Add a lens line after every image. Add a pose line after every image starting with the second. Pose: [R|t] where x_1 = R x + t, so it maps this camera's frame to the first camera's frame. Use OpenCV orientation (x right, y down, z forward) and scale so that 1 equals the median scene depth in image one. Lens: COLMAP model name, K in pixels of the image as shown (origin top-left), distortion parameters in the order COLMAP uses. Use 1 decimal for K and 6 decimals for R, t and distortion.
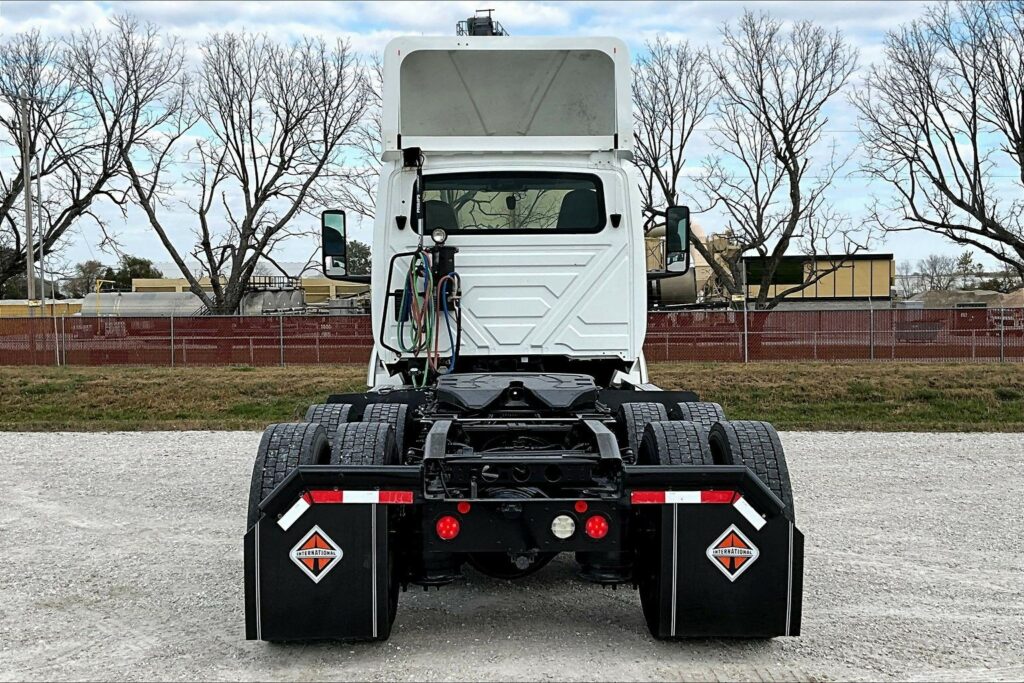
lens RADIAL K [[1218.0, 0, 518.0], [0, 1218.0, 360.3], [0, 0, 1]] dist [0.032456, 0.000432]
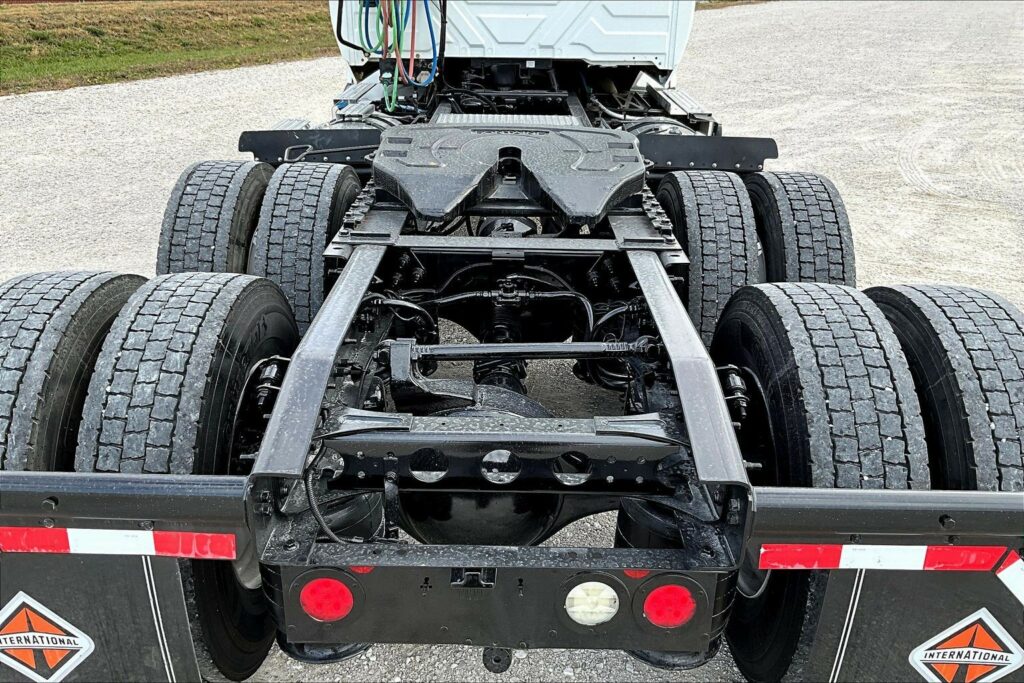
lens RADIAL K [[836.6, 0, 516.3], [0, 836.6, 343.0], [0, 0, 1]] dist [0.107434, -0.224382]
pose [[0.999592, 0.027412, -0.008019, 0.005704], [-0.022460, 0.927886, 0.372187, -0.035912], [0.017643, -0.371855, 0.928123, 0.443006]]
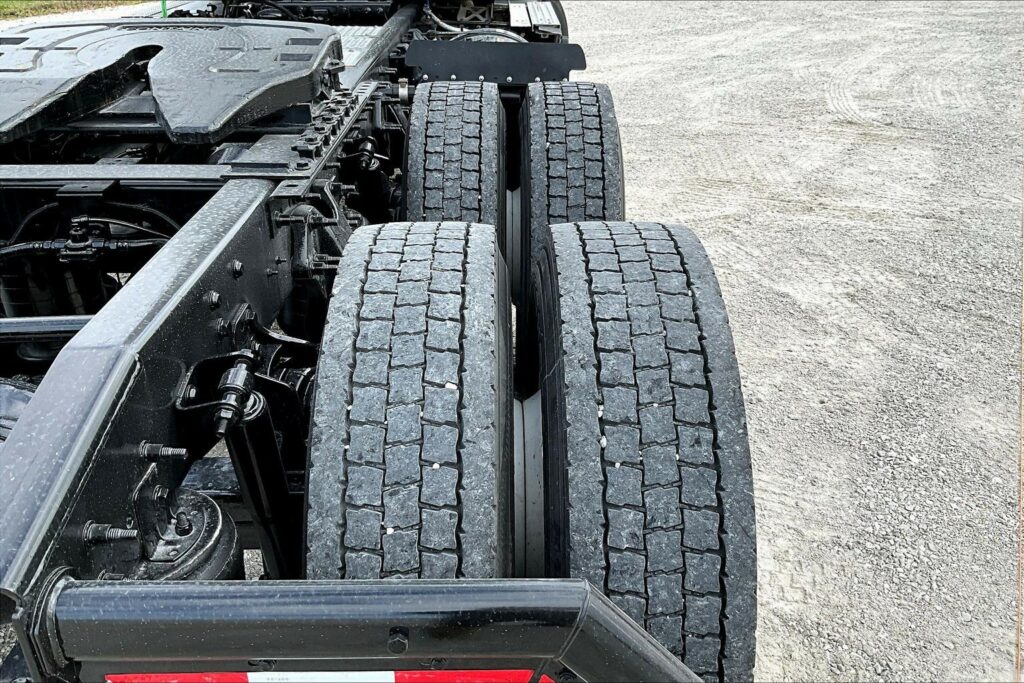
lens RADIAL K [[836.6, 0, 516.3], [0, 836.6, 343.0], [0, 0, 1]] dist [0.107434, -0.224382]
pose [[0.999960, 0.008206, 0.003614, 0.100946], [-0.008963, 0.903390, 0.428726, -0.013855], [0.000253, -0.428741, 0.903428, 0.513695]]
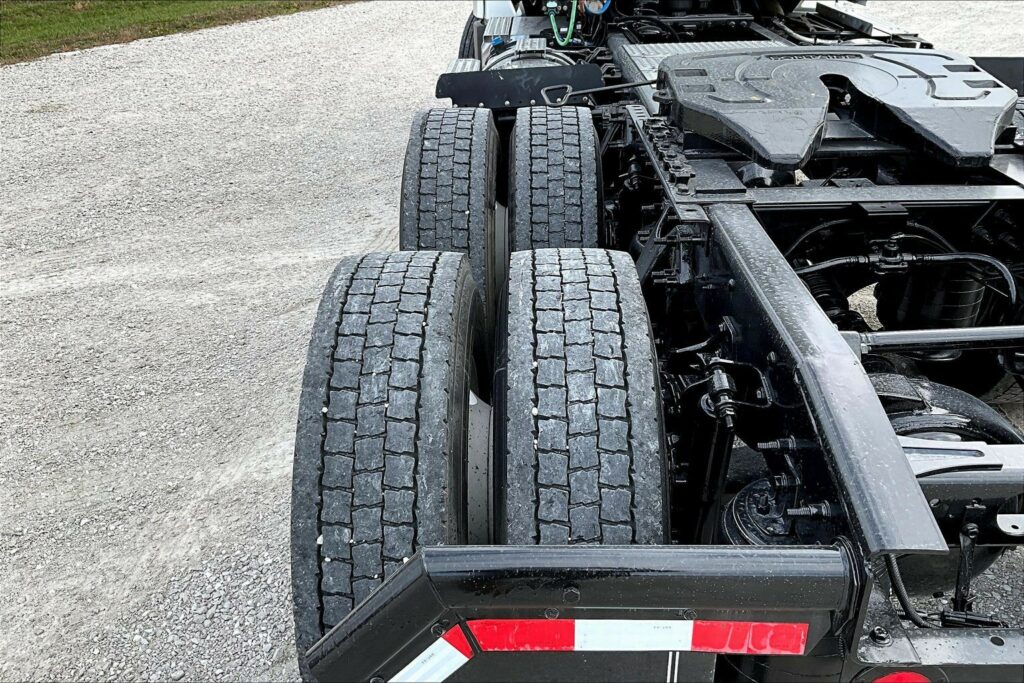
lens RADIAL K [[836.6, 0, 516.3], [0, 836.6, 343.0], [0, 0, 1]] dist [0.107434, -0.224382]
pose [[0.999133, -0.001590, -0.041603, -0.086811], [0.019430, 0.901584, 0.432168, -0.026508], [0.036822, -0.432601, 0.900833, 0.490044]]
